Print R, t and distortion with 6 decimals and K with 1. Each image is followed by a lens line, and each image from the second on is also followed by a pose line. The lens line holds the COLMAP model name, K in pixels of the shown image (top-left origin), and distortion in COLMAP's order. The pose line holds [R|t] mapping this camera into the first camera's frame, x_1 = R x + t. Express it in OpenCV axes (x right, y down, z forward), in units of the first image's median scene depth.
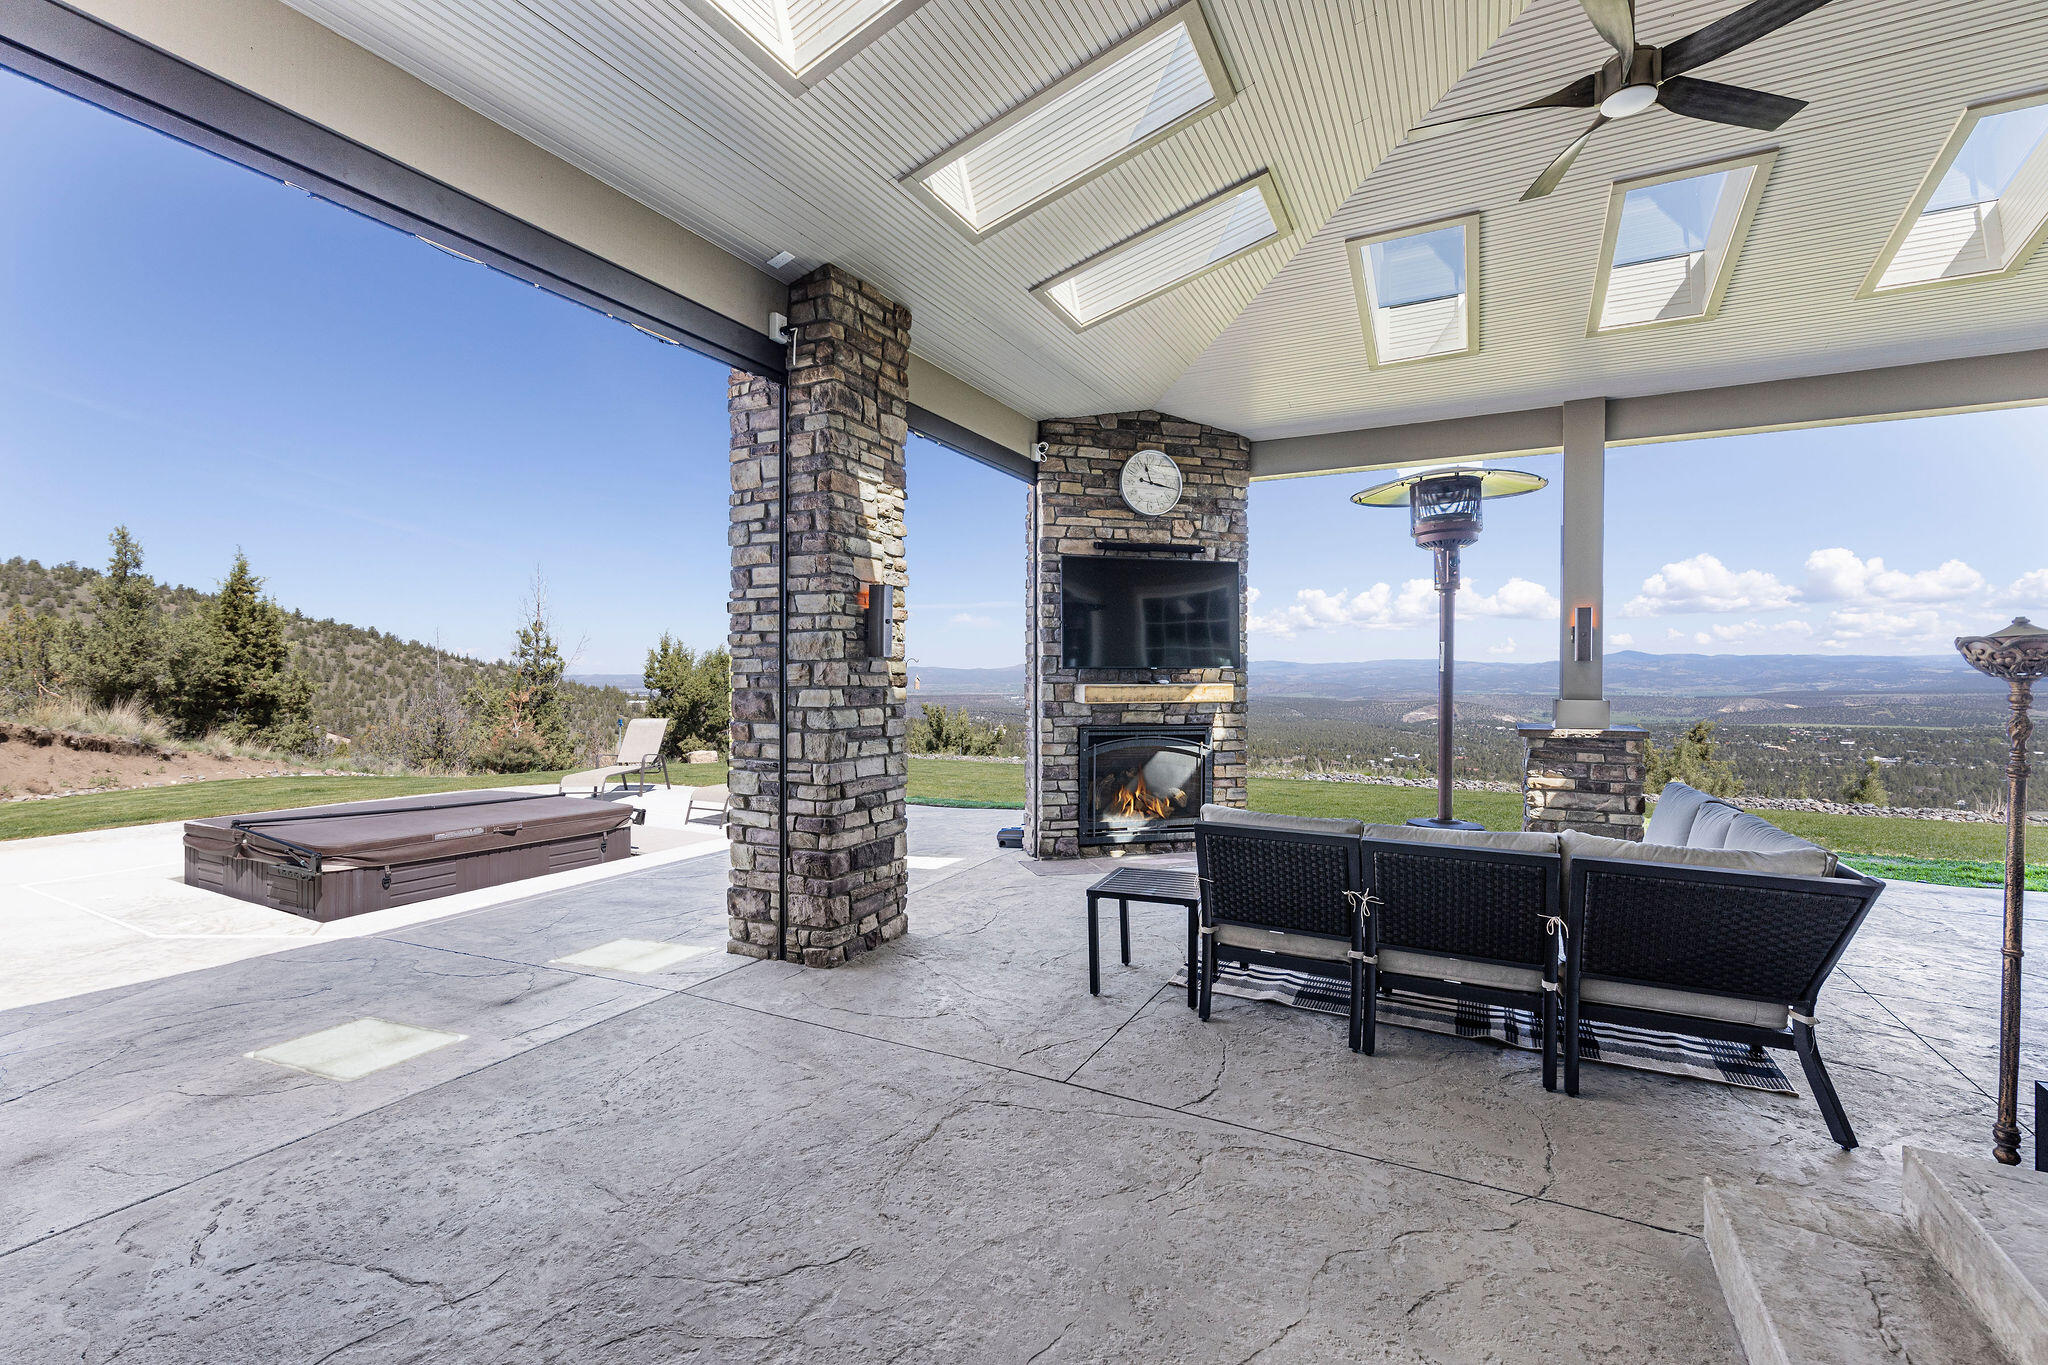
lens RADIAL K [[880.3, 0, 1026.0], [0, 880.3, 675.3], [0, 0, 1]] dist [-0.003818, 0.001292]
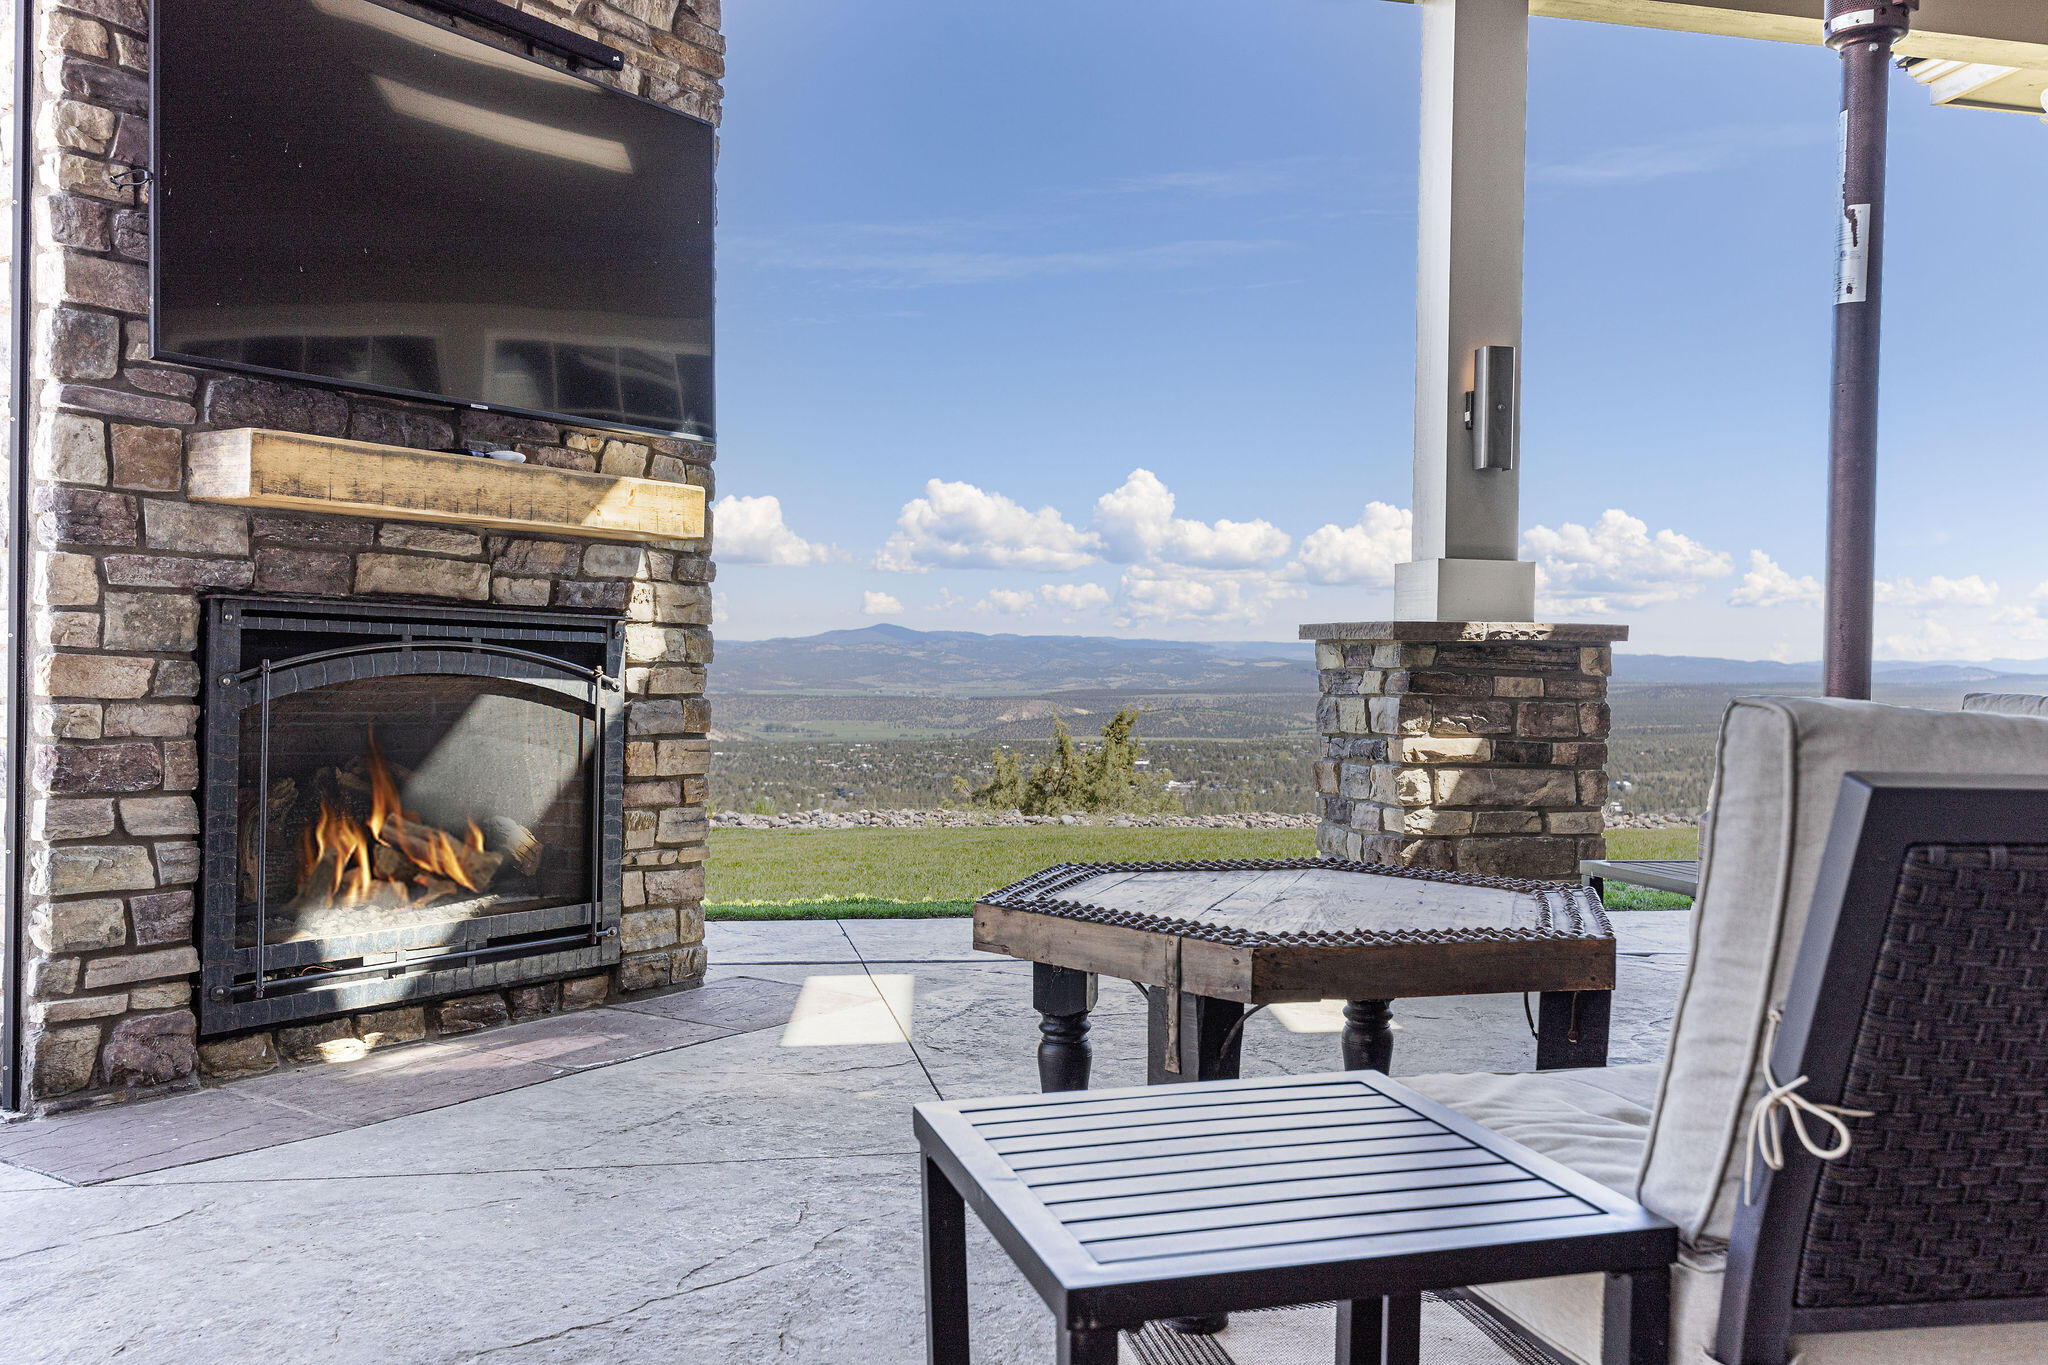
lens RADIAL K [[1693.4, 0, 1031.1], [0, 1693.4, 673.6], [0, 0, 1]] dist [0.008718, -0.005247]
pose [[0.772609, 0.008543, 0.634825, -0.069452], [-0.014776, 0.999881, 0.004528, 0.073204], [-0.634710, -0.012879, 0.772643, 0.423375]]
